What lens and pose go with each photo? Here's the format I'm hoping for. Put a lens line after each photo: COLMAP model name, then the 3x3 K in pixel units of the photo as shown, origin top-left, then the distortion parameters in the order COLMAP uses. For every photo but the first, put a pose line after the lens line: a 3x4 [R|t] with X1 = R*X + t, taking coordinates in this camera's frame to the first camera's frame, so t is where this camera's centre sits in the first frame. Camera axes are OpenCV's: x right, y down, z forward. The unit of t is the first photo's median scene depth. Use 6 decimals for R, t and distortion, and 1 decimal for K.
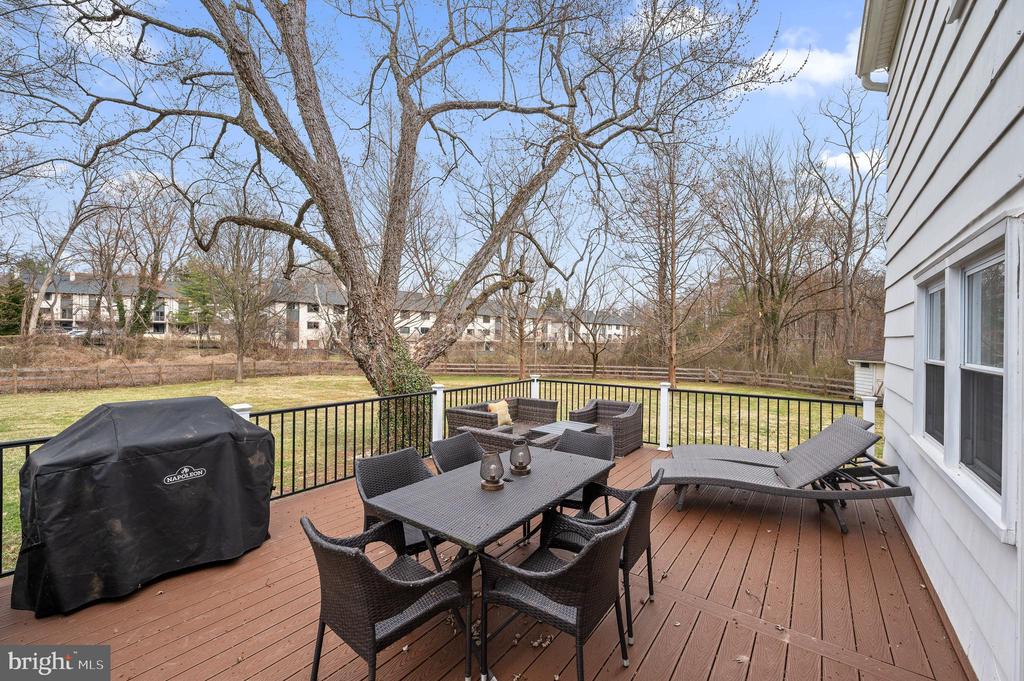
lens RADIAL K [[417.6, 0, 510.2], [0, 417.6, 340.4], [0, 0, 1]] dist [0.003908, -0.000565]
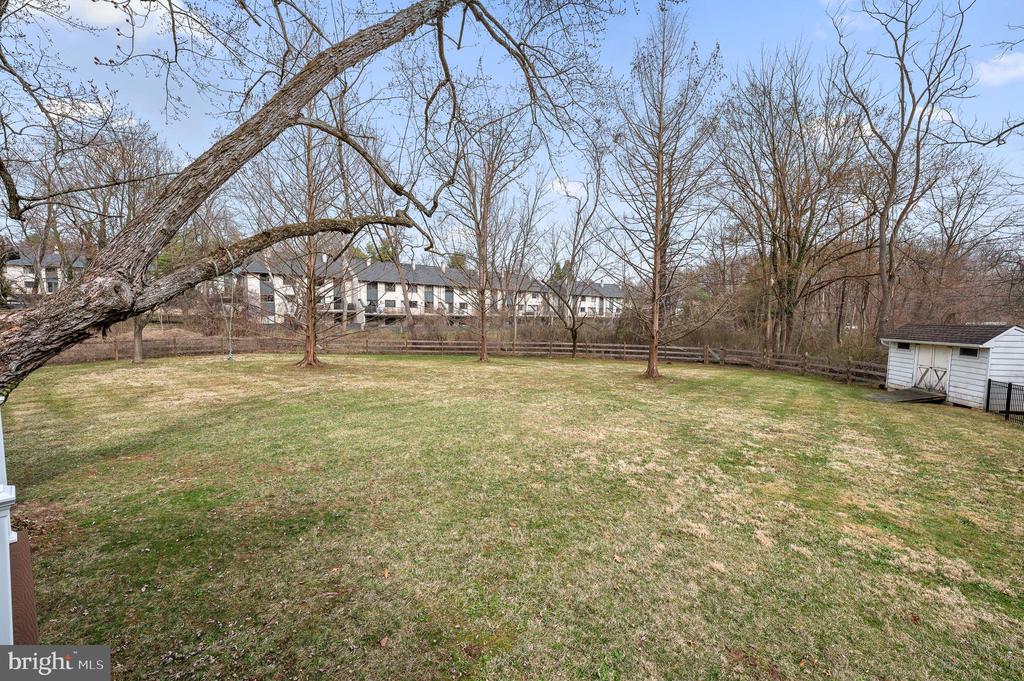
lens RADIAL K [[417.6, 0, 513.5], [0, 417.6, 345.7], [0, 0, 1]] dist [0.003908, -0.000565]
pose [[0.999262, 0.002490, -0.038340, 0.125924], [0.000357, 0.997252, 0.074081, 0.001358], [0.038419, -0.074040, 0.996515, 0.160239]]
